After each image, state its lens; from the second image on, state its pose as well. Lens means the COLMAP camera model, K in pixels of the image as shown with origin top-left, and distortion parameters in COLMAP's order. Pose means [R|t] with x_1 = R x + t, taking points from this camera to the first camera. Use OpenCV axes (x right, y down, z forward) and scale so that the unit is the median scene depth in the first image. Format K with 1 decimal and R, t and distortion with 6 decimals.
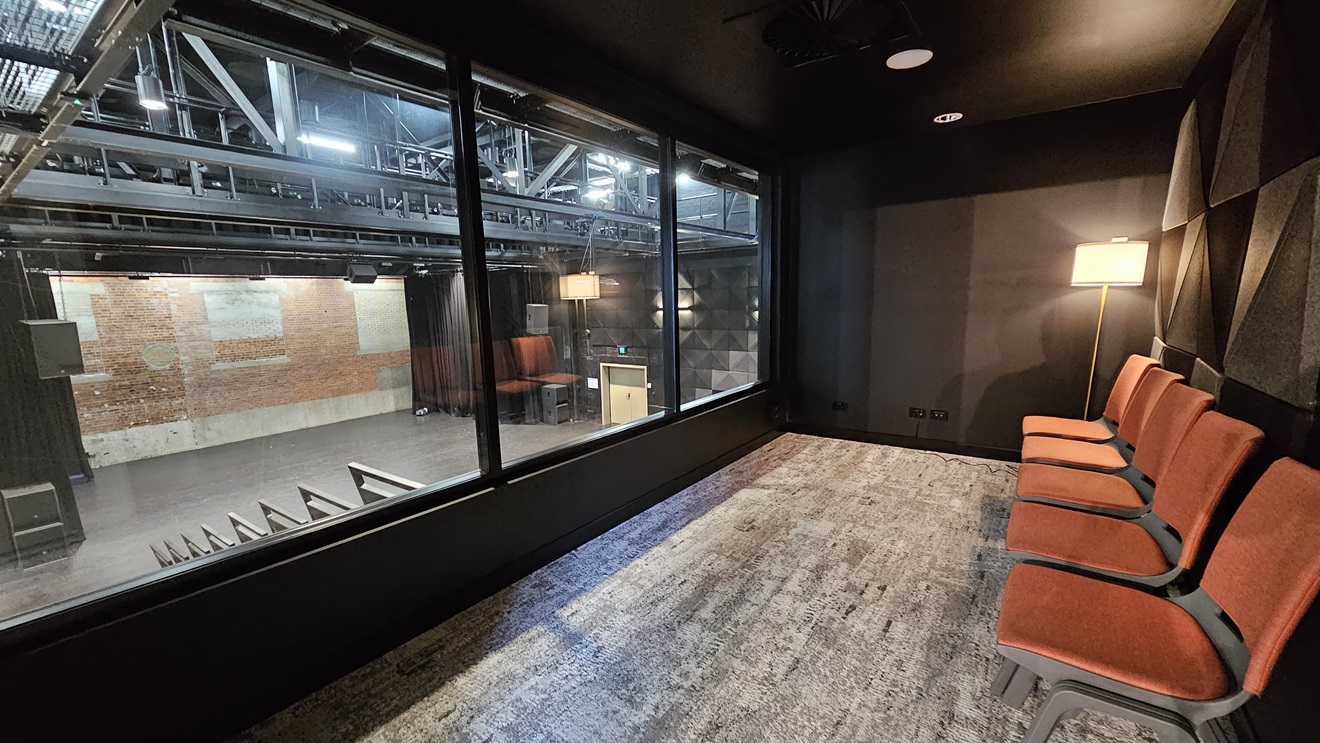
lens RADIAL K [[538.0, 0, 660.5], [0, 538.0, 368.5], [0, 0, 1]] dist [-0.002119, -0.000121]
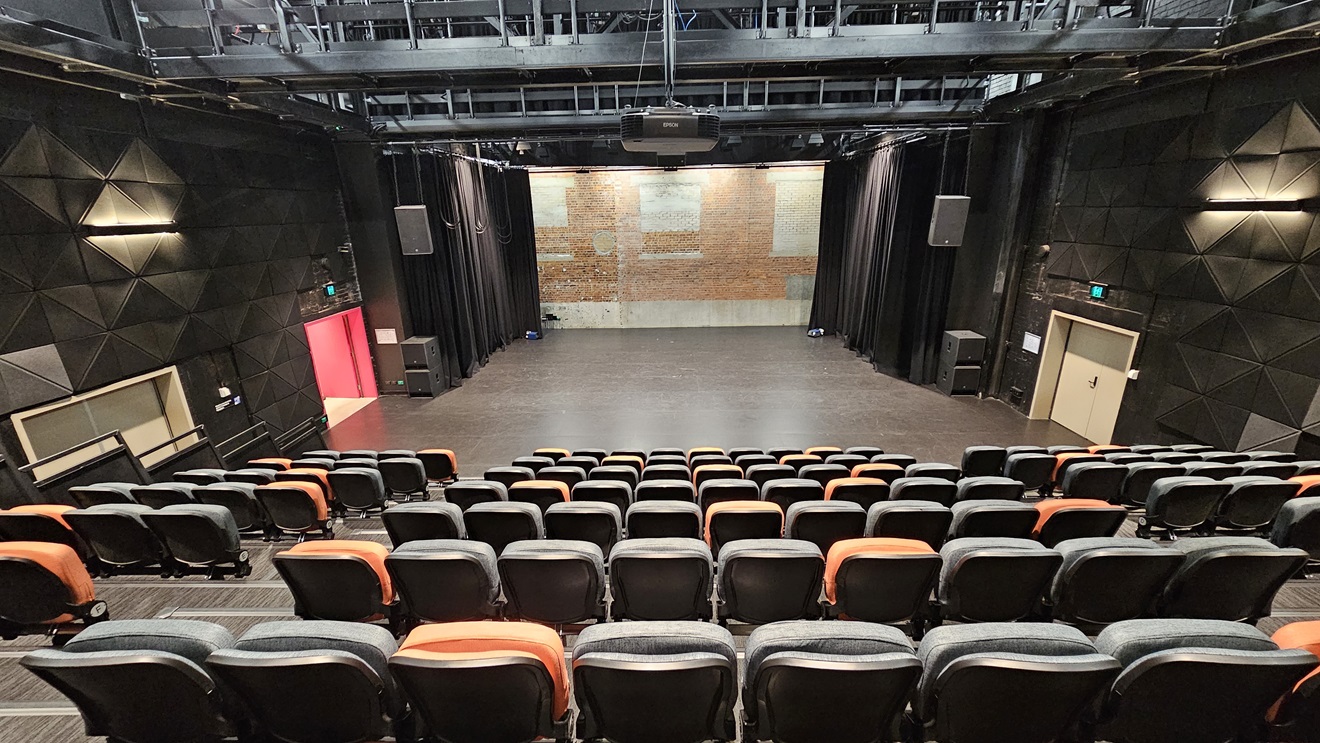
lens RADIAL K [[538.0, 0, 659.9], [0, 538.0, 383.9], [0, 0, 1]] dist [-0.002119, -0.000121]
pose [[0.566266, 0.268336, -0.779319, 0.109283], [-0.105647, 0.961351, 0.254248, -0.034958], [0.817424, -0.061639, 0.572730, 0.369463]]
